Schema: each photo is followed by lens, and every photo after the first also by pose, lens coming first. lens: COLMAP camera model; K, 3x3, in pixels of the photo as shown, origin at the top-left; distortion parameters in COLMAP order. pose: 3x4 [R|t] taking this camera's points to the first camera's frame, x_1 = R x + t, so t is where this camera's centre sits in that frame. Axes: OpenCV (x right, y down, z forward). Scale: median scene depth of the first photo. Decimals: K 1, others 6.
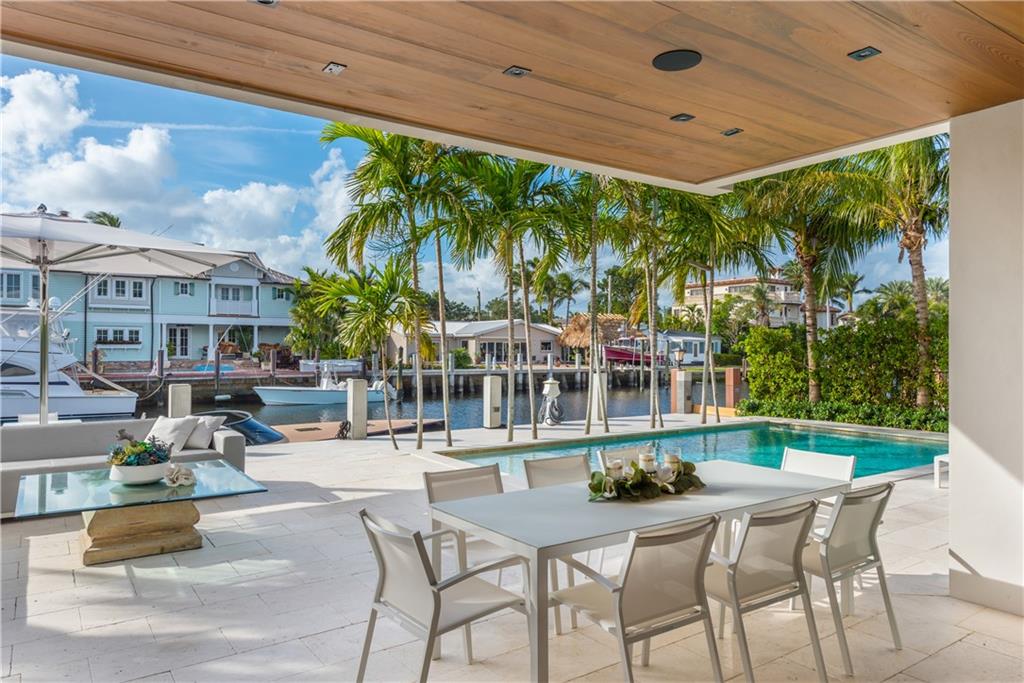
lens RADIAL K [[674.7, 0, 512.0], [0, 674.7, 341.5], [0, 0, 1]] dist [0.017166, -0.002345]
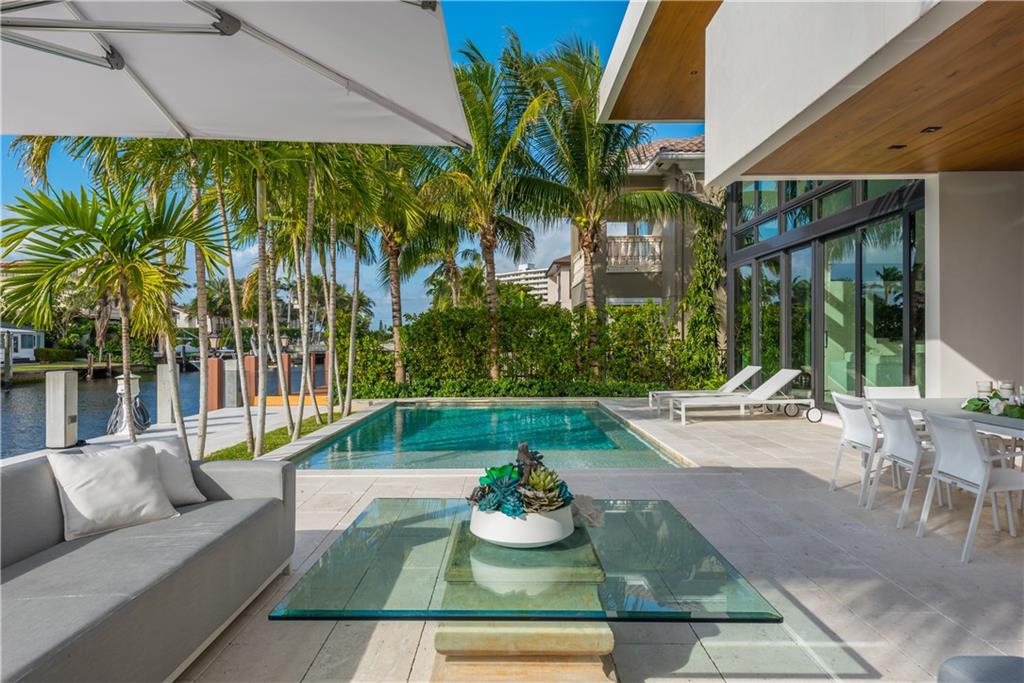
lens RADIAL K [[674.7, 0, 512.0], [0, 674.7, 341.5], [0, 0, 1]] dist [0.017166, -0.002345]
pose [[0.569598, -0.005830, 0.821902, -0.131656], [-0.000676, 0.999971, 0.007562, 0.006510], [-0.821923, -0.004863, 0.569578, 0.095330]]
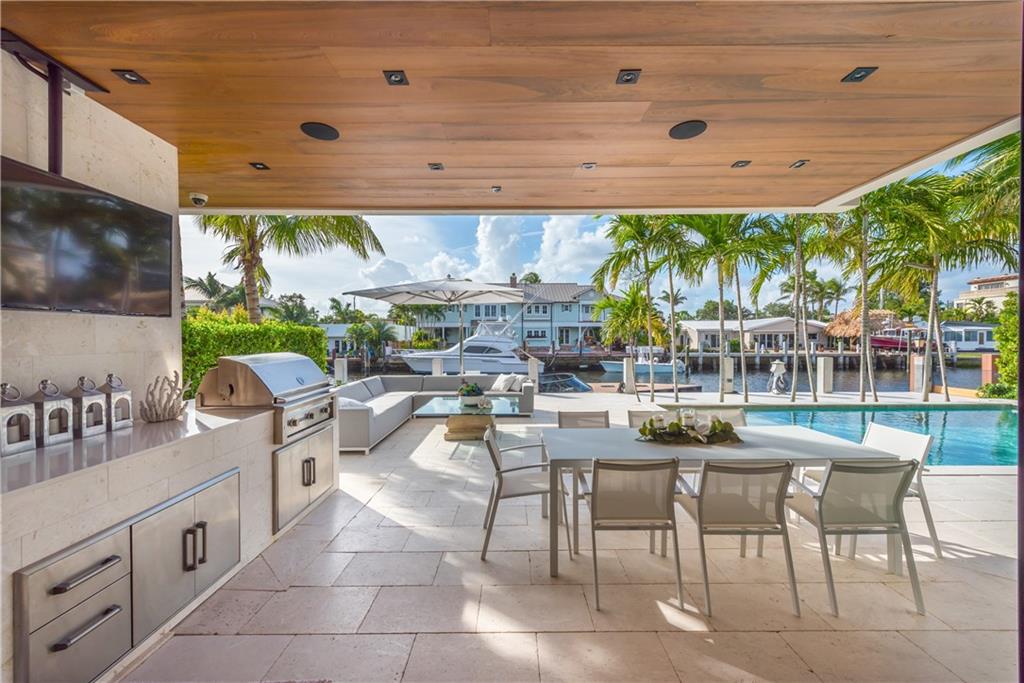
lens RADIAL K [[400.0, 0, 512.0], [0, 400.0, 341.5], [0, 0, 1]] dist [0.000297, -0.000064]
pose [[0.817444, -0.003939, -0.575995, 0.035744], [0.012988, 0.999848, 0.011594, 0.000226], [0.575862, -0.016958, 0.817371, 0.009883]]
